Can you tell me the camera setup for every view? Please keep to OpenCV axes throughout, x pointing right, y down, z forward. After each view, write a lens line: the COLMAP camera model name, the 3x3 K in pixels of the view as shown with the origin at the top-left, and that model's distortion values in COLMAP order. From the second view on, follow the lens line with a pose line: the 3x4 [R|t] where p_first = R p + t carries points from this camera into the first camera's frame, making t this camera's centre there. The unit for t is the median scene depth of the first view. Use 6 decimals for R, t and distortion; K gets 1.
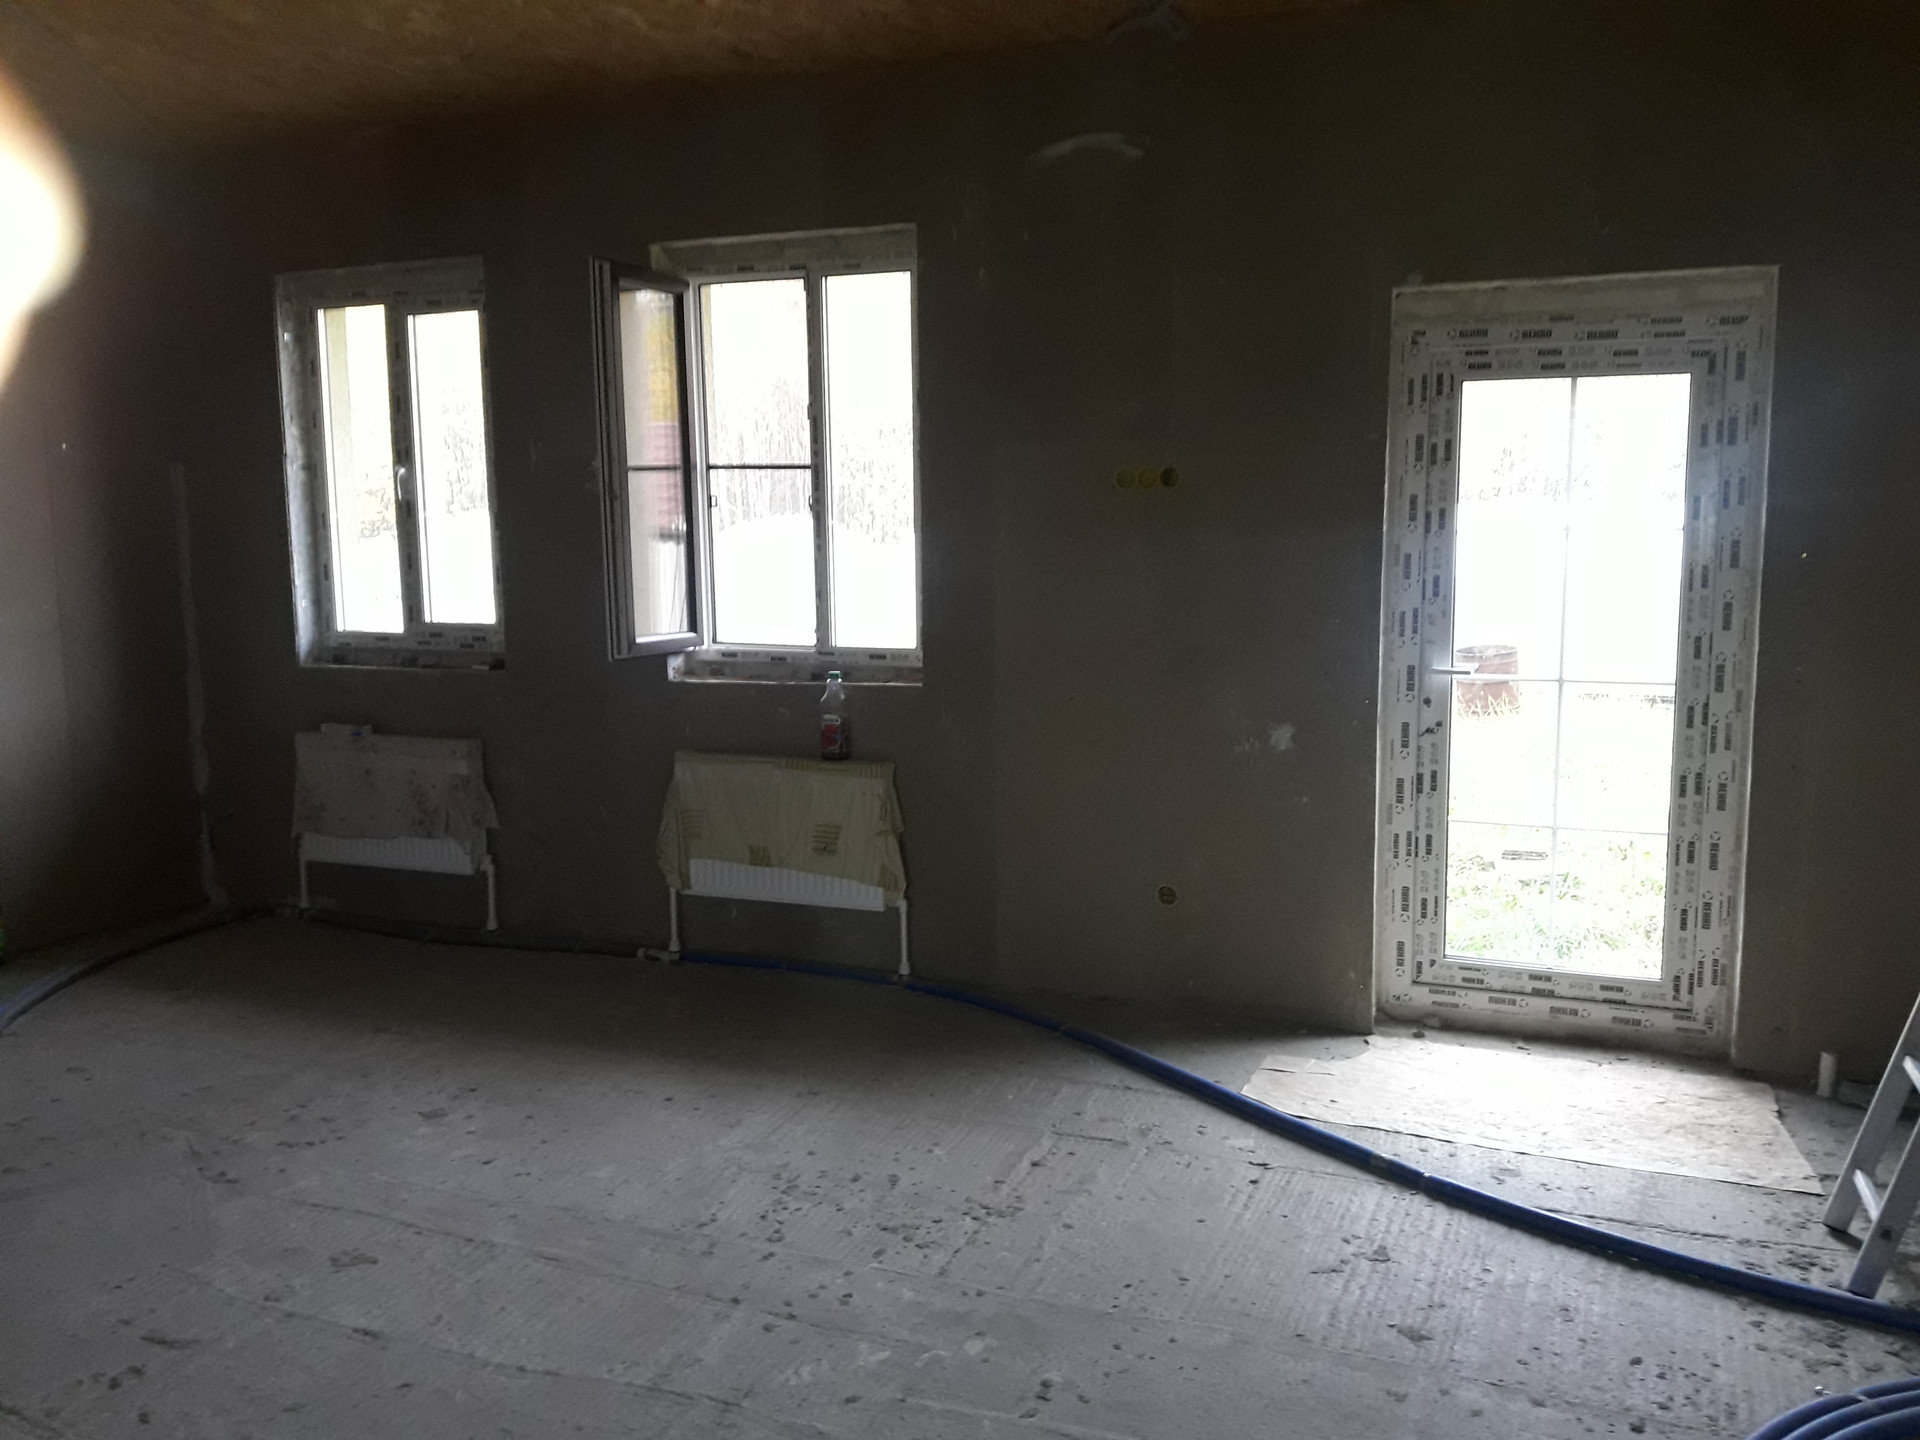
lens RADIAL K [[1591.7, 0, 965.3], [0, 1591.7, 723.0], [0, 0, 1]] dist [-0.011564, -0.000234]
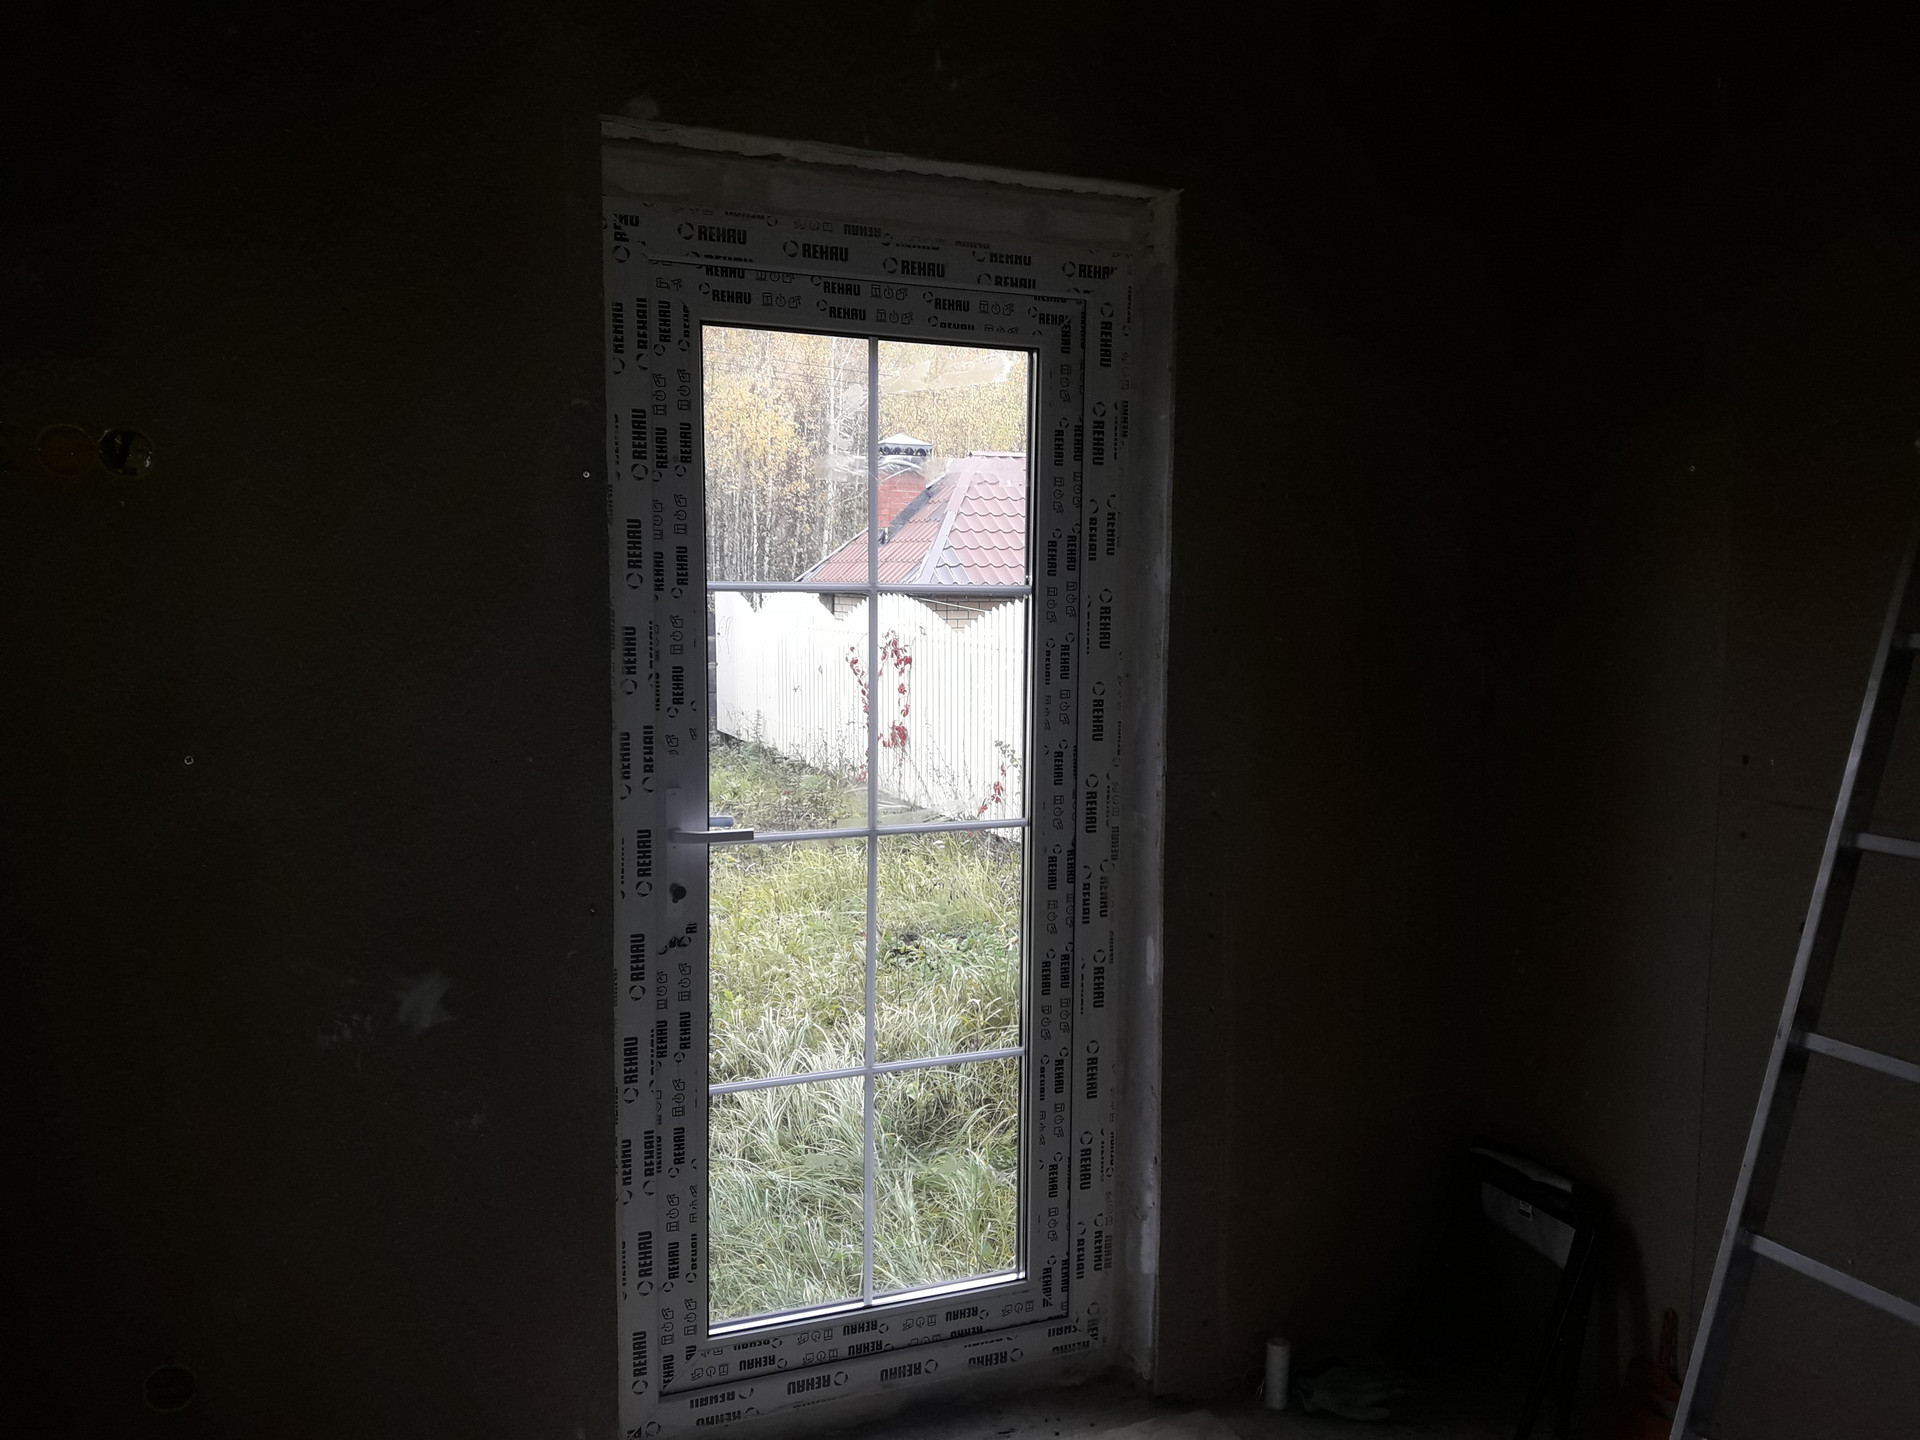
lens RADIAL K [[1563.4, 0, 959.3], [0, 1563.4, 732.5], [0, 0, 1]] dist [0.215612, -0.568817]
pose [[0.689115, -0.054378, 0.722609, -0.037468], [0.074368, 0.997222, 0.004123, -0.064931], [-0.720826, 0.050898, 0.691245, 0.549802]]
